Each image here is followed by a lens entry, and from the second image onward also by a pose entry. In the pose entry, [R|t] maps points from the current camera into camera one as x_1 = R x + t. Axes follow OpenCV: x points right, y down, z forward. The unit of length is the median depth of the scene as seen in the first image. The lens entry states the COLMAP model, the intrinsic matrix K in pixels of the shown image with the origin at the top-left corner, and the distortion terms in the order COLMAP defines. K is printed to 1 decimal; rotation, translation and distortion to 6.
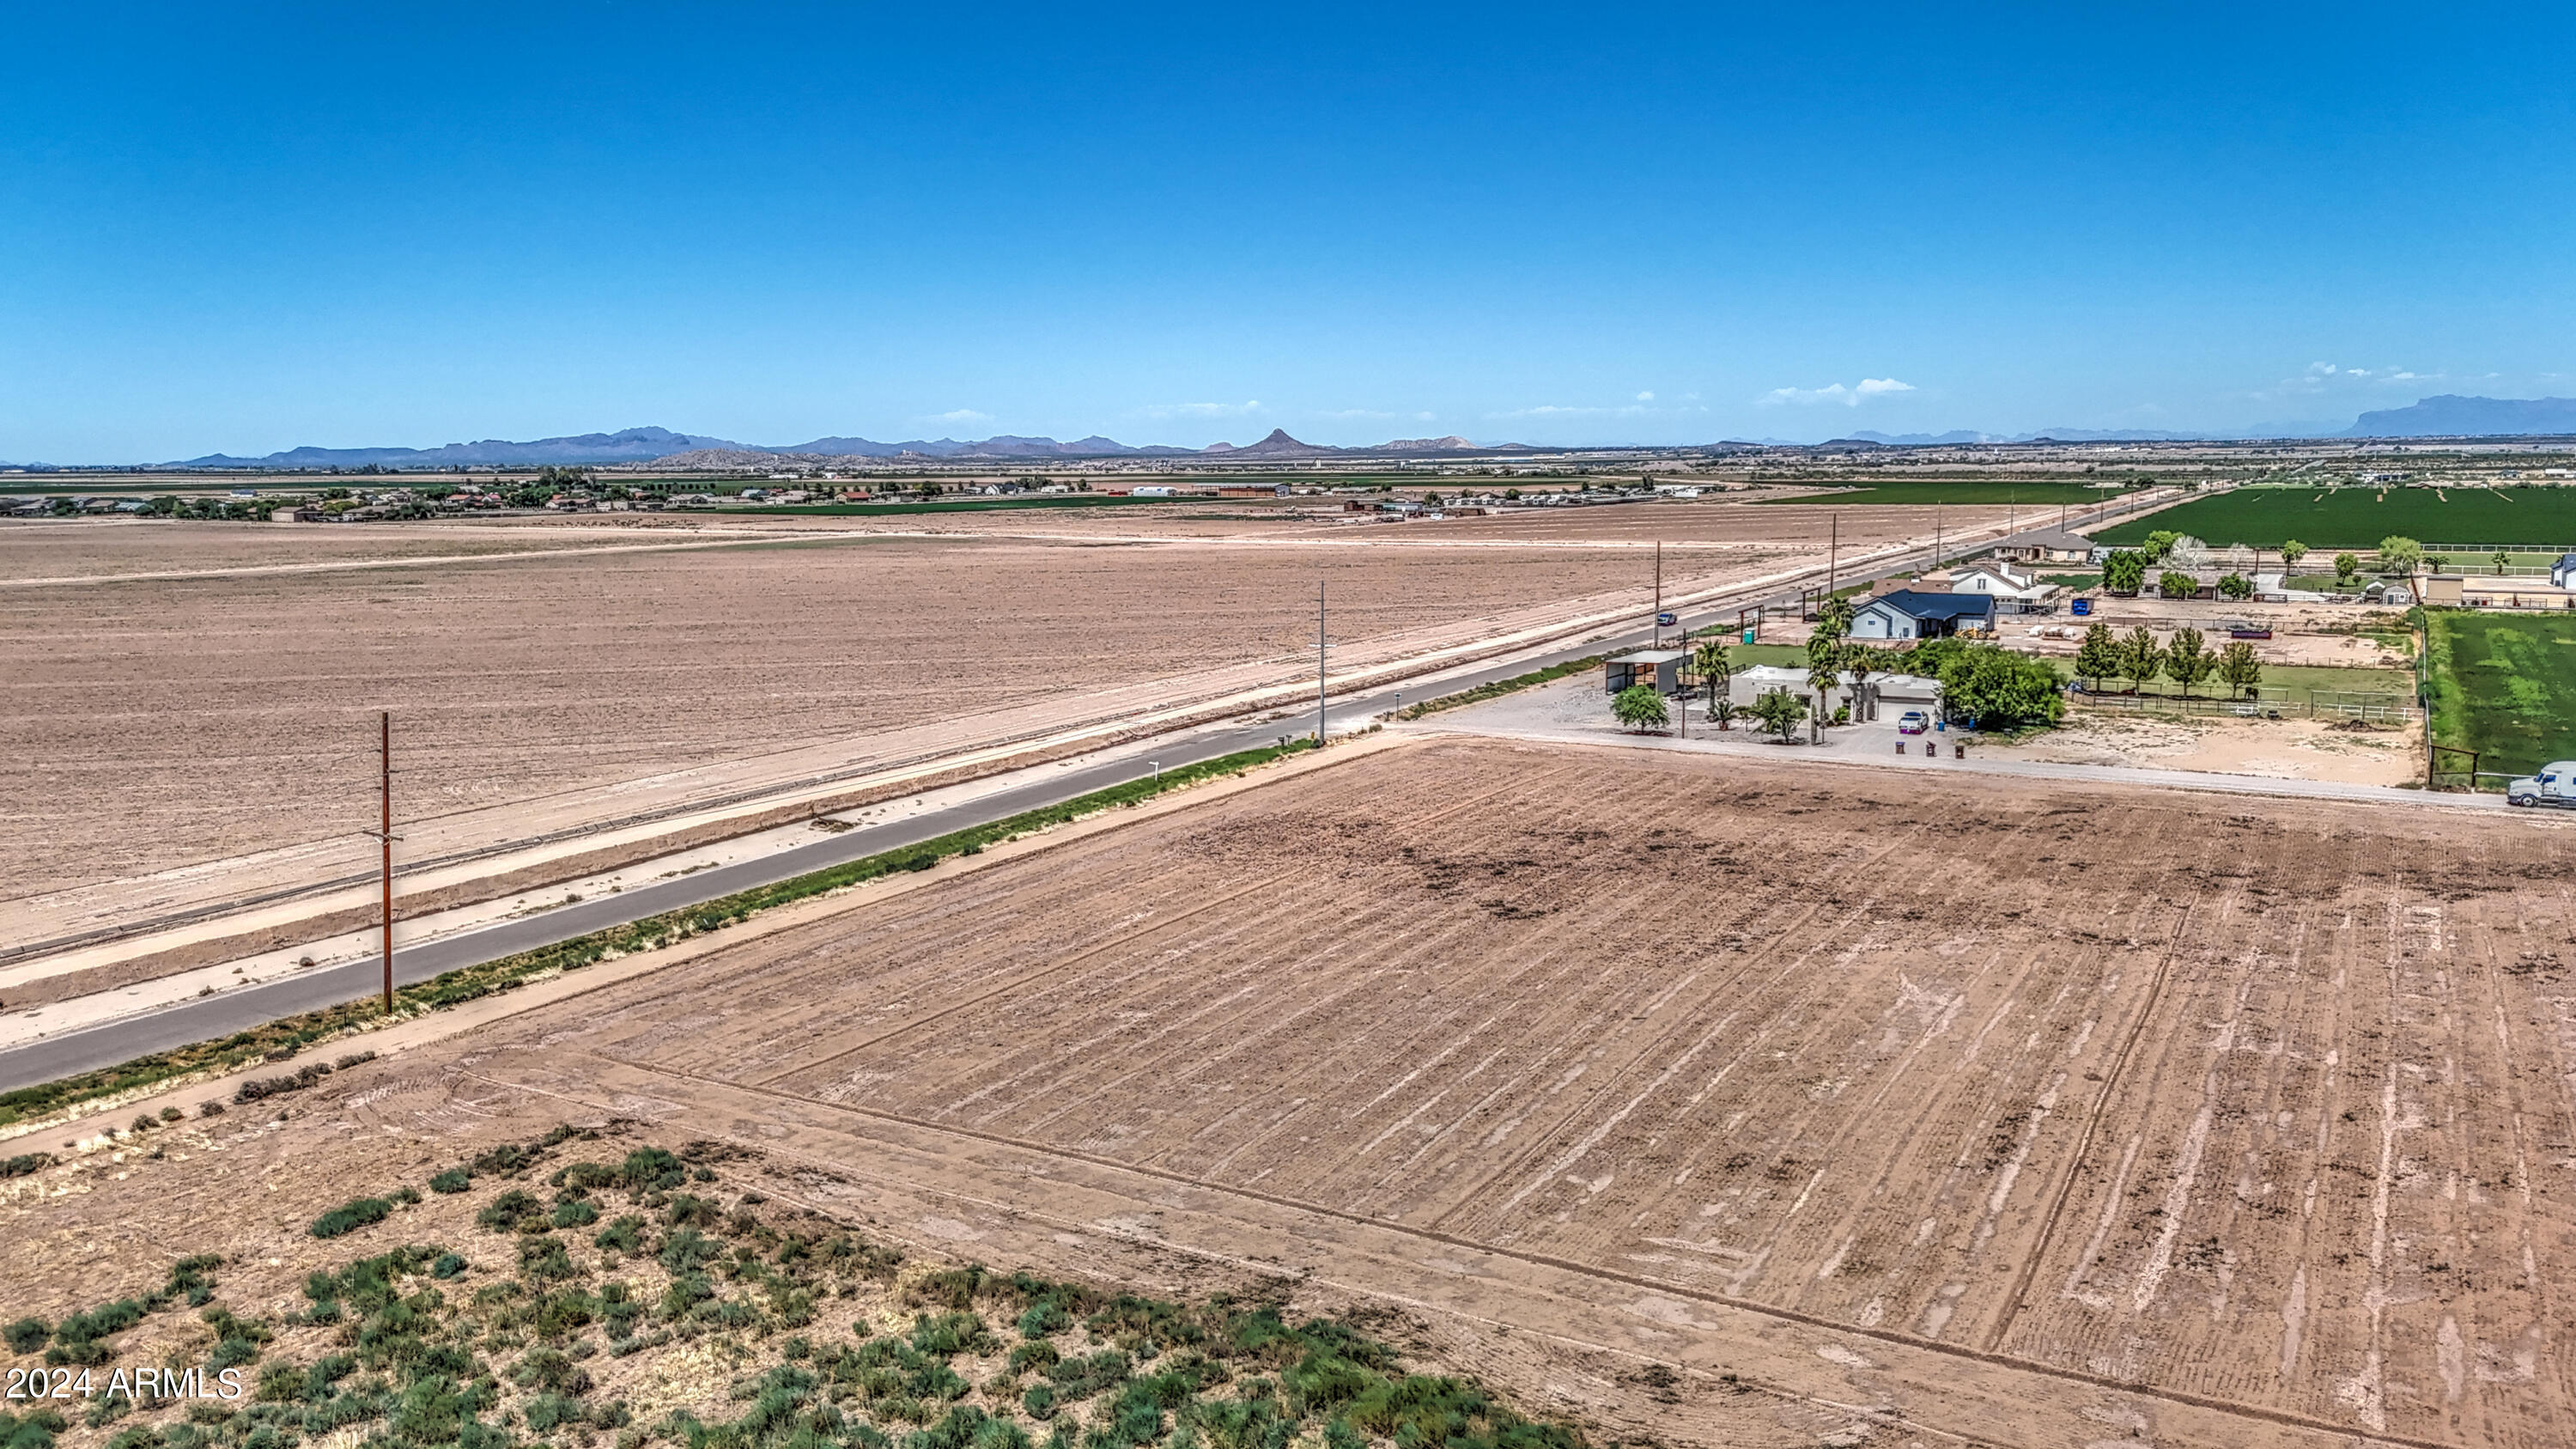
lens RADIAL K [[1940.9, 0, 1275.9], [0, 1940.9, 738.2], [0, 0, 1]] dist [0.078287, -0.078825]
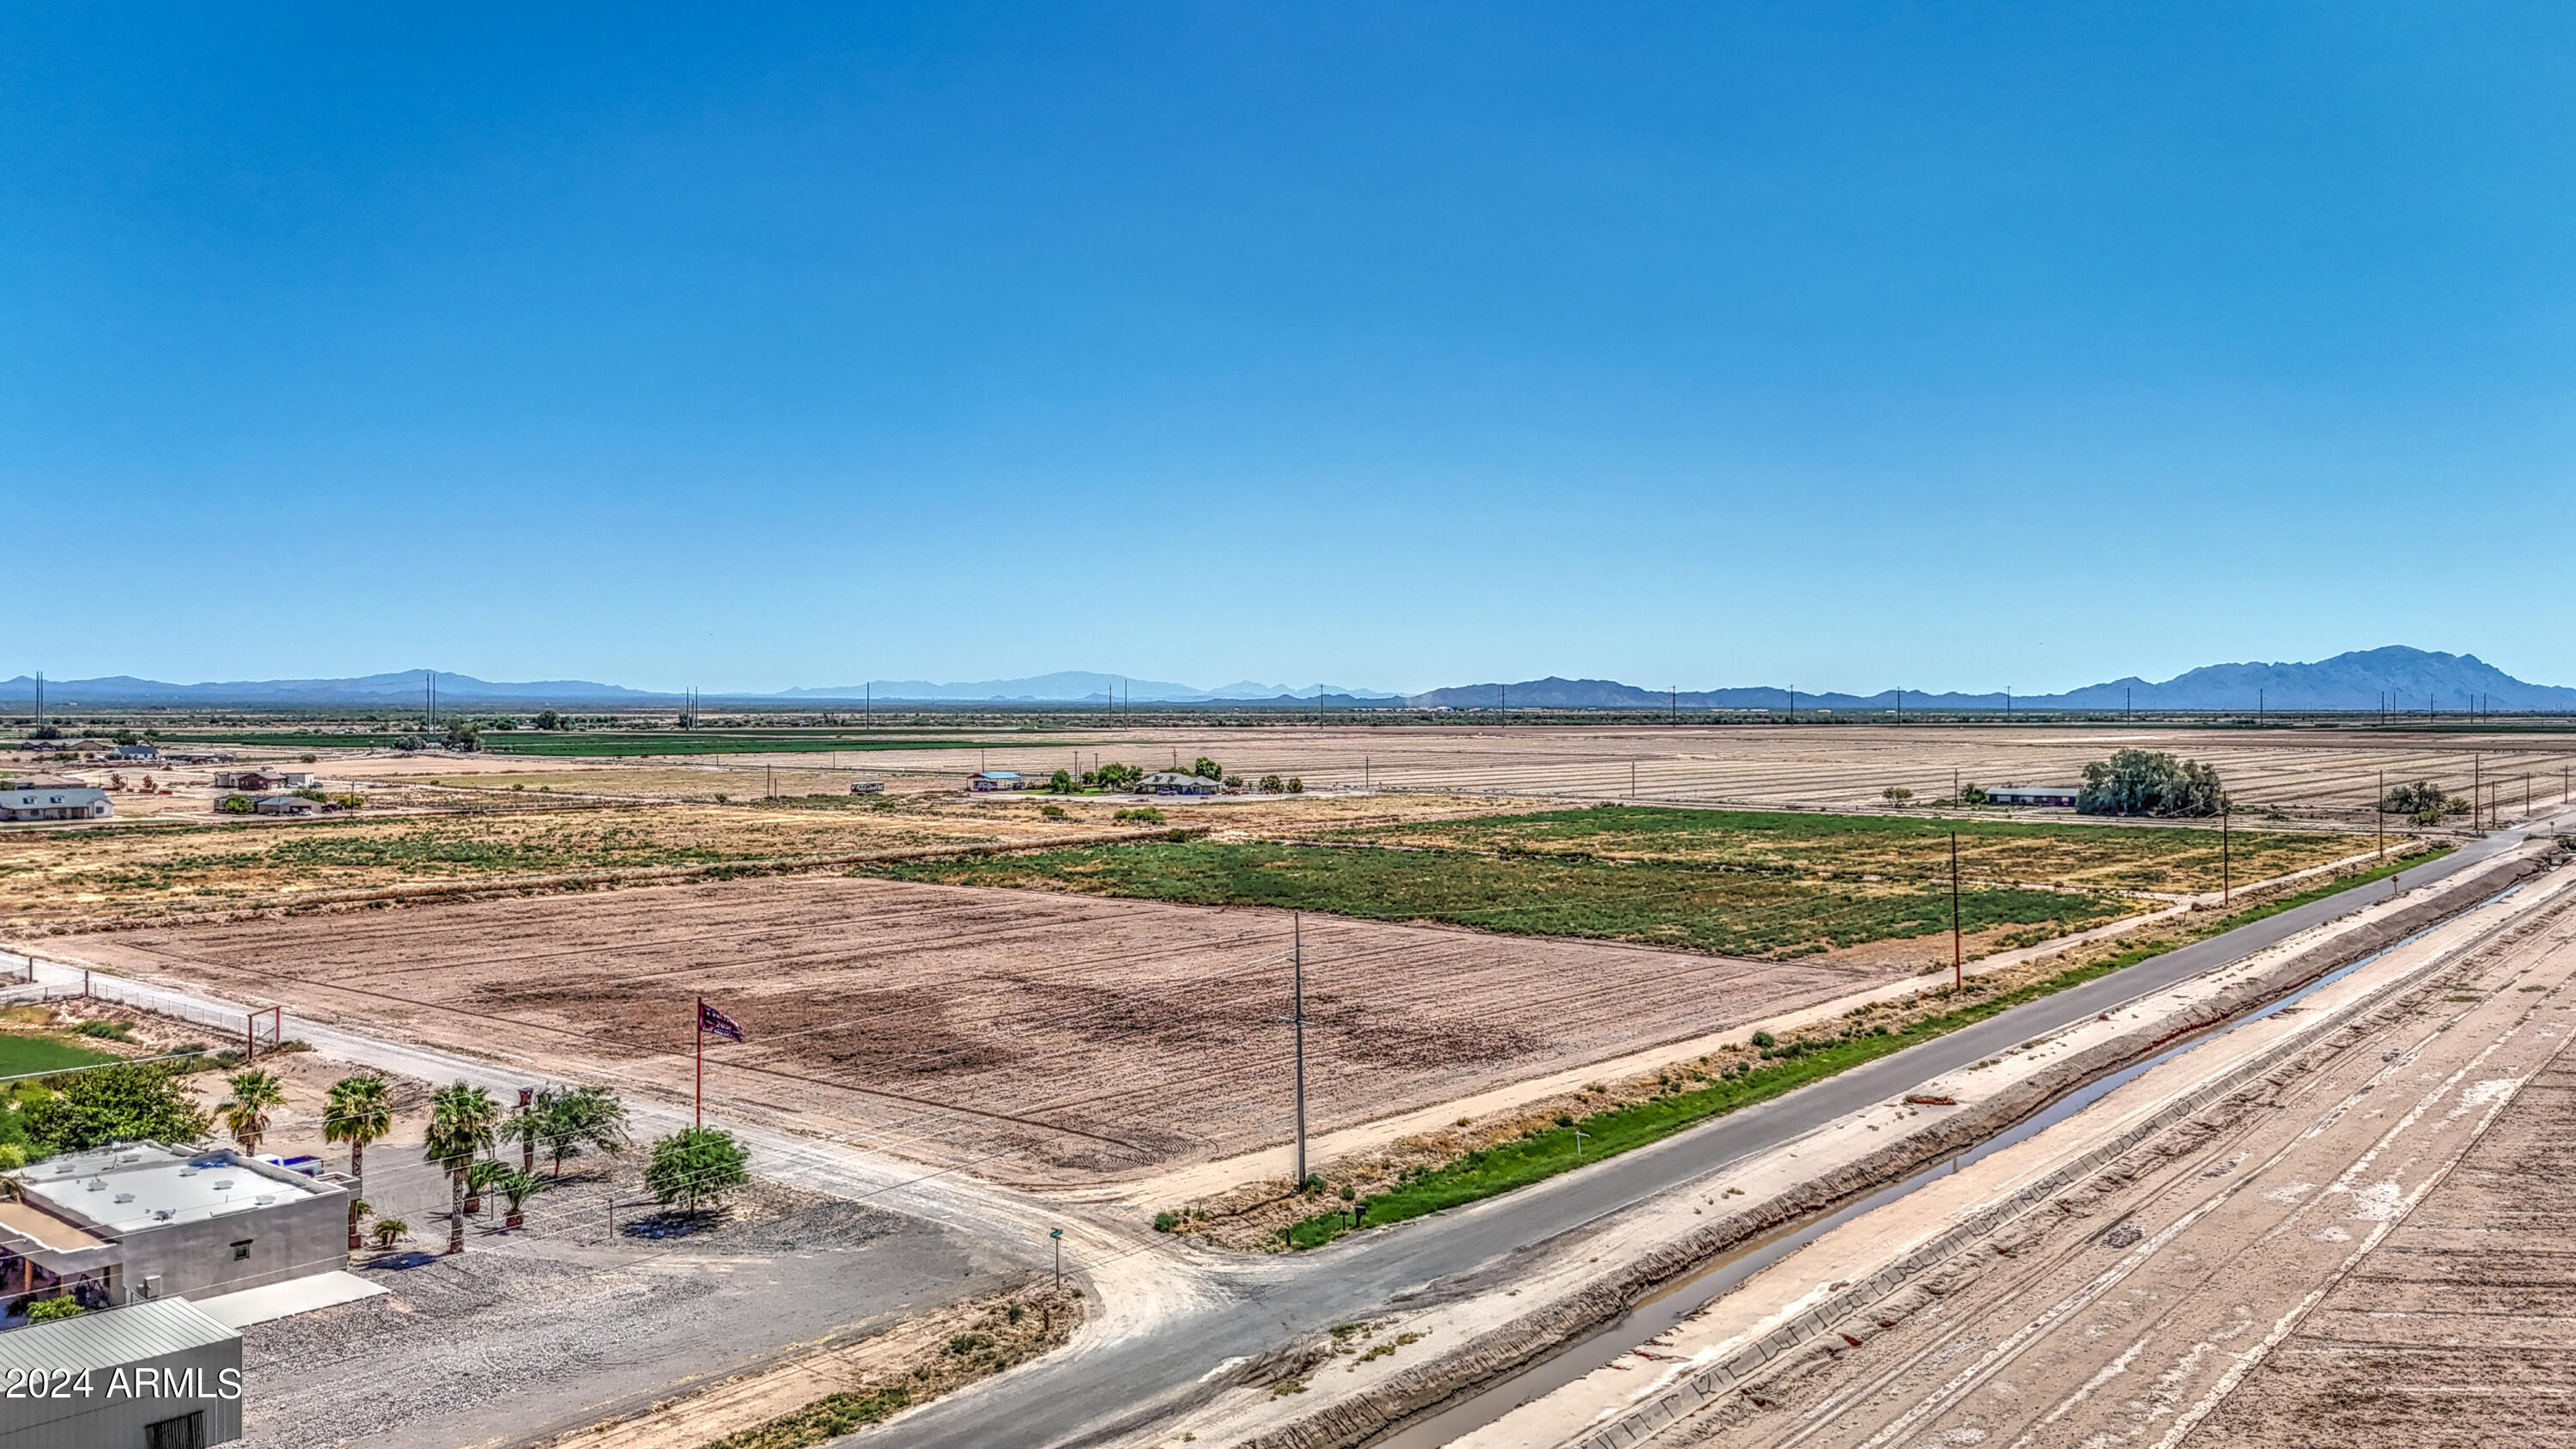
lens RADIAL K [[1905.6, 0, 1280.7], [0, 1905.6, 723.2], [0, 0, 1]] dist [0.071003, -0.065968]
pose [[-0.983499, 0.009629, 0.180660, -0.154582], [0.037241, 0.987973, 0.150078, -0.457879], [-0.177042, 0.154329, -0.972028, 3.158854]]
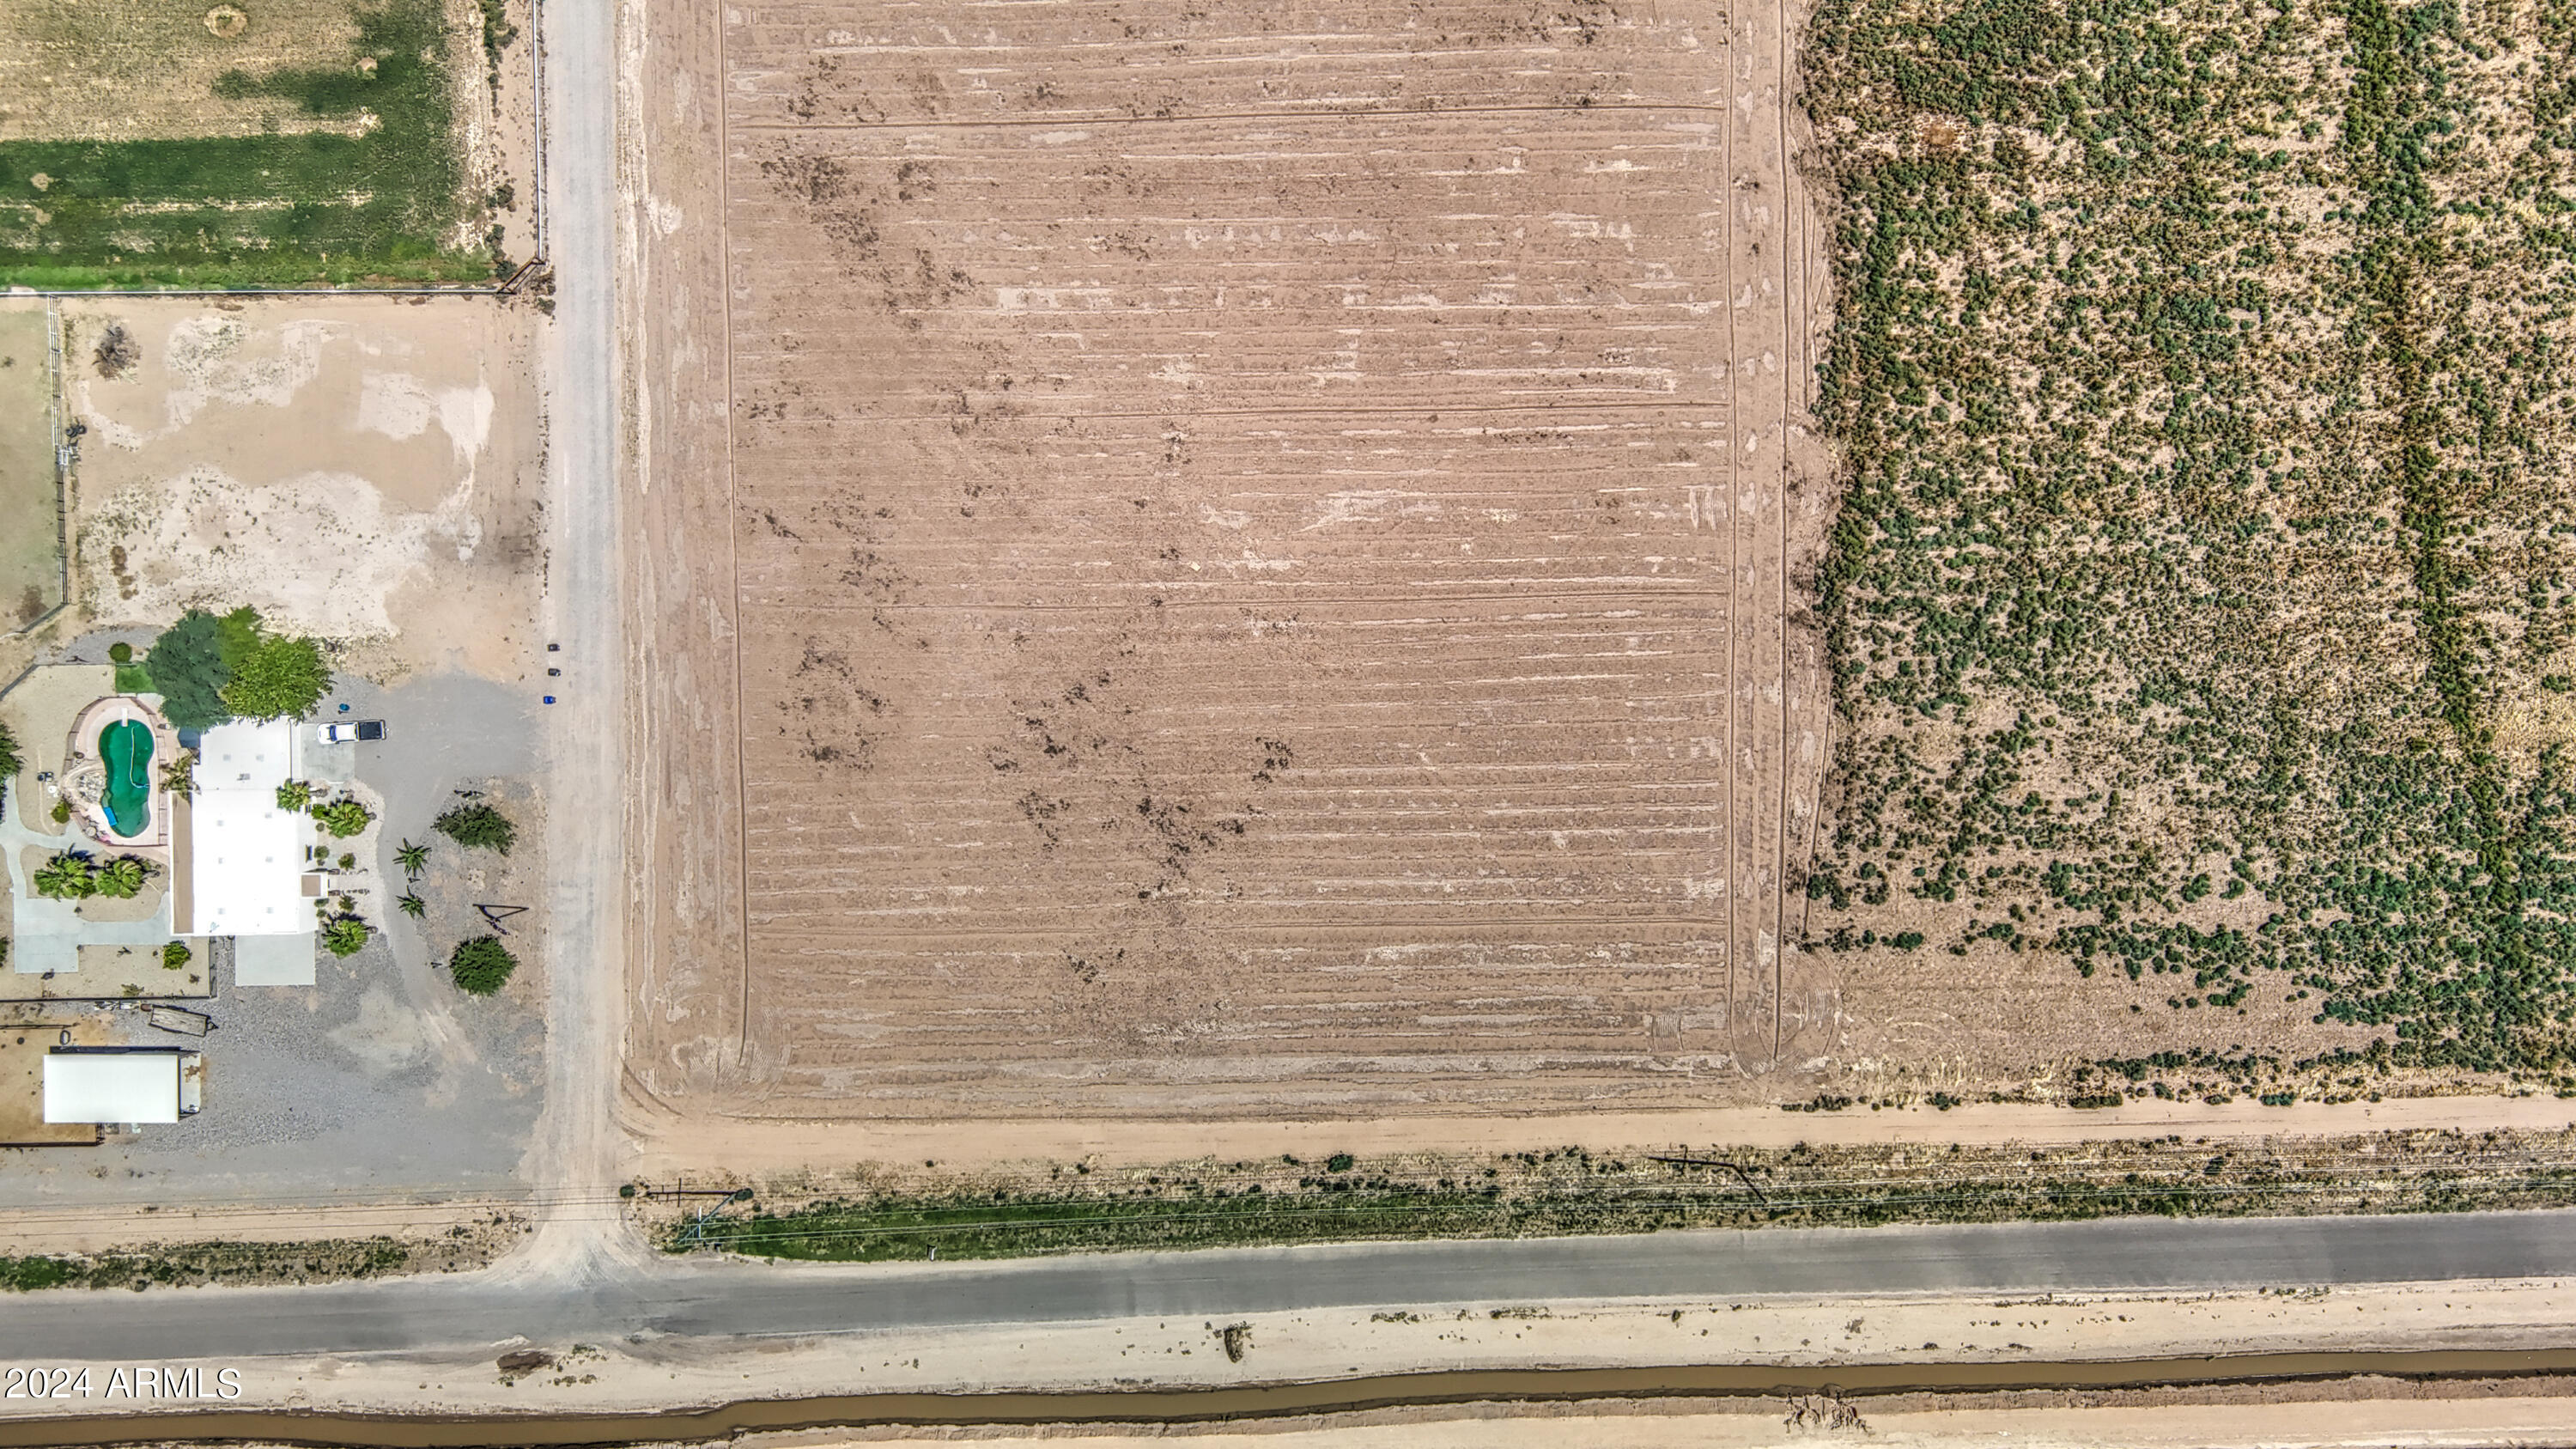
lens RADIAL K [[1905.6, 0, 1280.7], [0, 1905.6, 723.2], [0, 0, 1]] dist [0.071003, -0.065968]
pose [[-0.508268, -0.861168, -0.007286, 0.206505], [0.113534, -0.075391, 0.990670, -1.987181], [-0.853683, 0.502698, 0.136091, 0.979906]]
